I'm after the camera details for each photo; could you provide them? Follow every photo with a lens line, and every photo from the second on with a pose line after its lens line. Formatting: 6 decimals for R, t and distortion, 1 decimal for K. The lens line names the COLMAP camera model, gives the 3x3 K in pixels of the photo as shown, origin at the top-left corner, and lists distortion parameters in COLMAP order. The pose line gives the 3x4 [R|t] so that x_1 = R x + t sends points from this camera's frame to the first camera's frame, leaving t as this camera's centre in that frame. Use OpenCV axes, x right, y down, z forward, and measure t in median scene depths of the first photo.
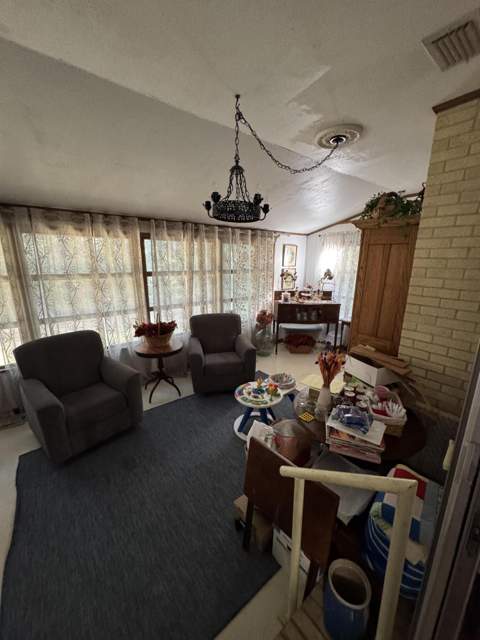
lens RADIAL K [[254.3, 0, 242.0], [0, 254.3, 319.1], [0, 0, 1]] dist [-0.002969, -0.000018]
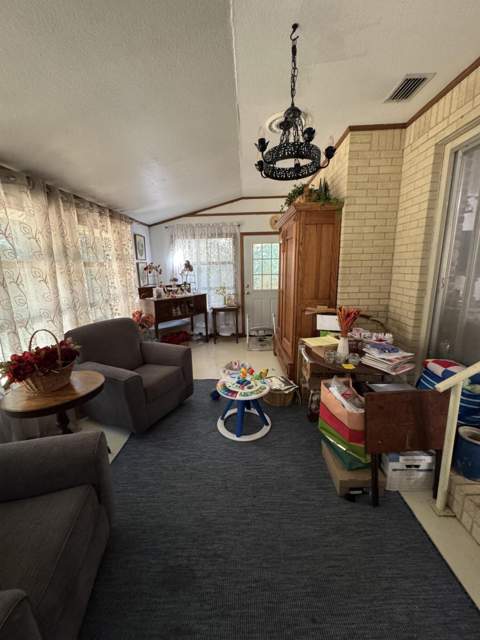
lens RADIAL K [[254.3, 0, 242.0], [0, 254.3, 318.7], [0, 0, 1]] dist [-0.002969, -0.000018]
pose [[0.633531, -0.183370, 0.751674, -0.382169], [0.206434, 0.976353, 0.064191, 0.004534], [-0.745670, 0.114505, 0.656403, 0.265186]]
